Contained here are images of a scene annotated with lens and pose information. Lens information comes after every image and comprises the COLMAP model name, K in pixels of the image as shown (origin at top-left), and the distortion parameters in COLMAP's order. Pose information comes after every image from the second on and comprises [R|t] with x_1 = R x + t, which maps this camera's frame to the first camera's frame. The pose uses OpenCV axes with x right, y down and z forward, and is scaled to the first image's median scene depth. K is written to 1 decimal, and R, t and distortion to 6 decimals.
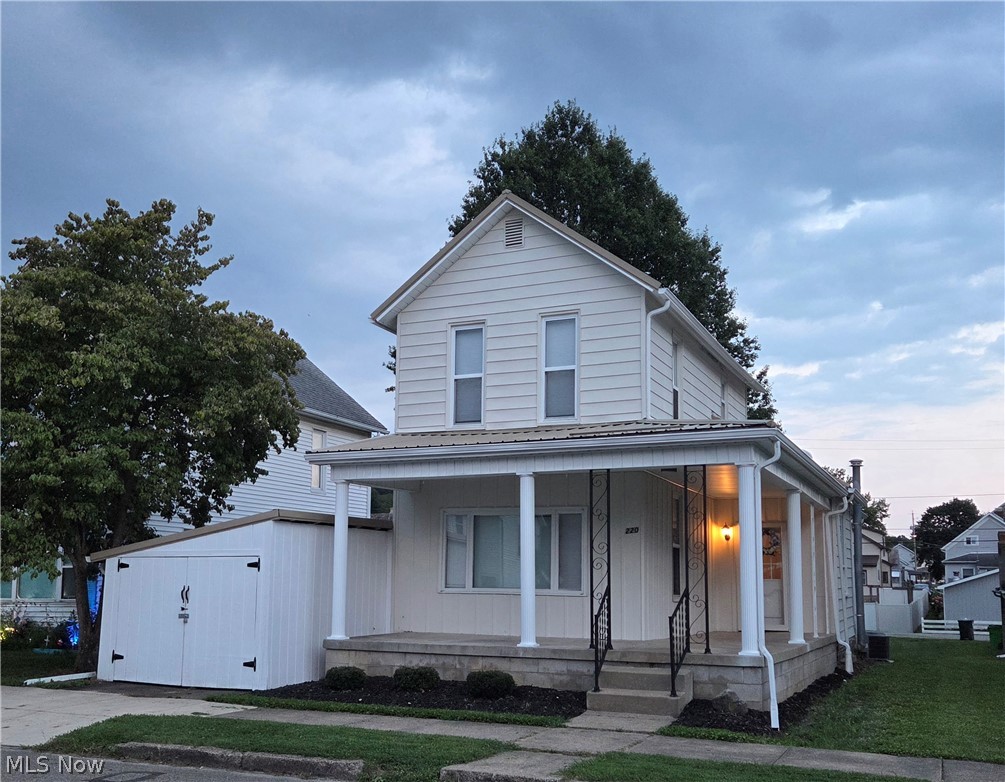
lens RADIAL K [[1037.0, 0, 486.2], [0, 1037.0, 446.4], [0, 0, 1]] dist [0.062691, 0.000000]
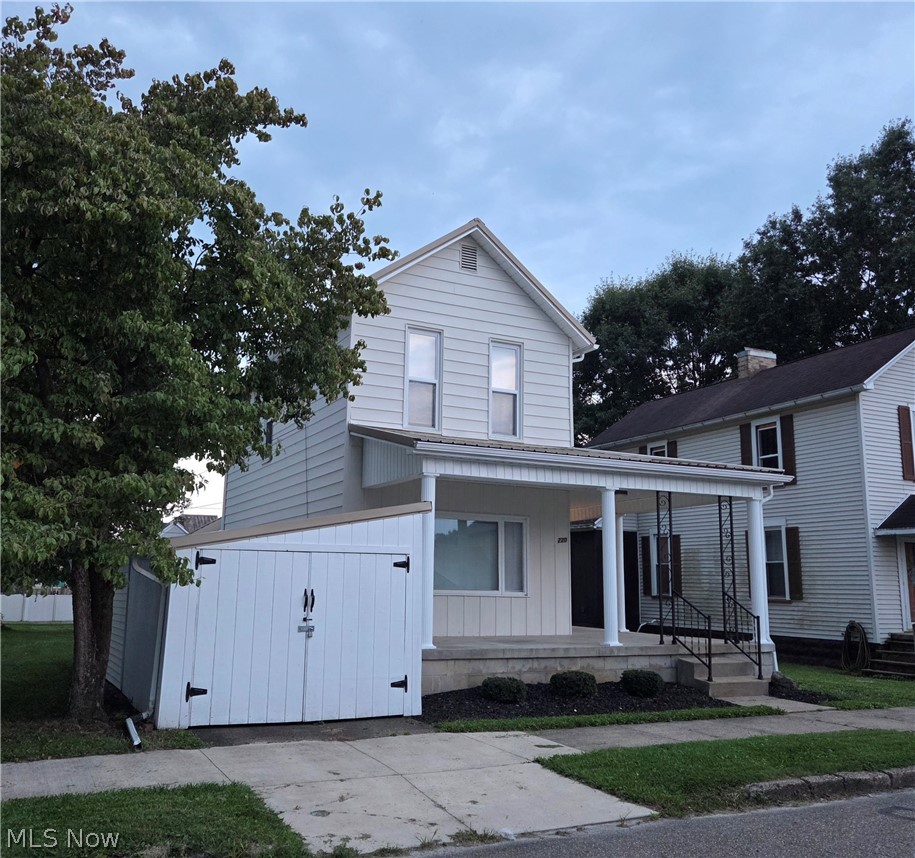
lens RADIAL K [[847.8, 0, 455.3], [0, 847.8, 425.1], [0, 0, 1]] dist [0.062624, 0.000000]
pose [[0.621337, 0.145590, 0.769898, -0.700922], [-0.109660, 0.989073, -0.098536, 0.060652], [-0.775831, -0.023203, 0.630513, 0.497561]]
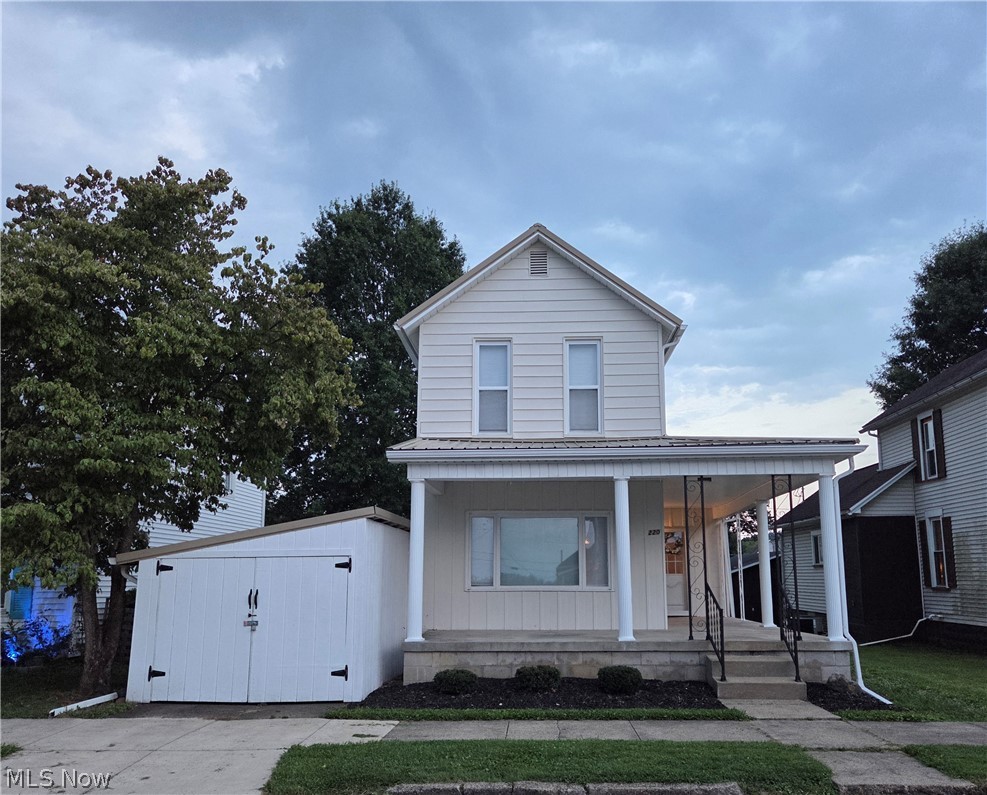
lens RADIAL K [[790.6, 0, 538.5], [0, 790.6, 444.1], [0, 0, 1]] dist [0.055135, -0.023599]
pose [[0.915571, 0.052836, 0.398669, -0.331407], [-0.037631, 0.998238, -0.045875, 0.029101], [-0.400391, 0.027000, 0.915947, 0.254619]]
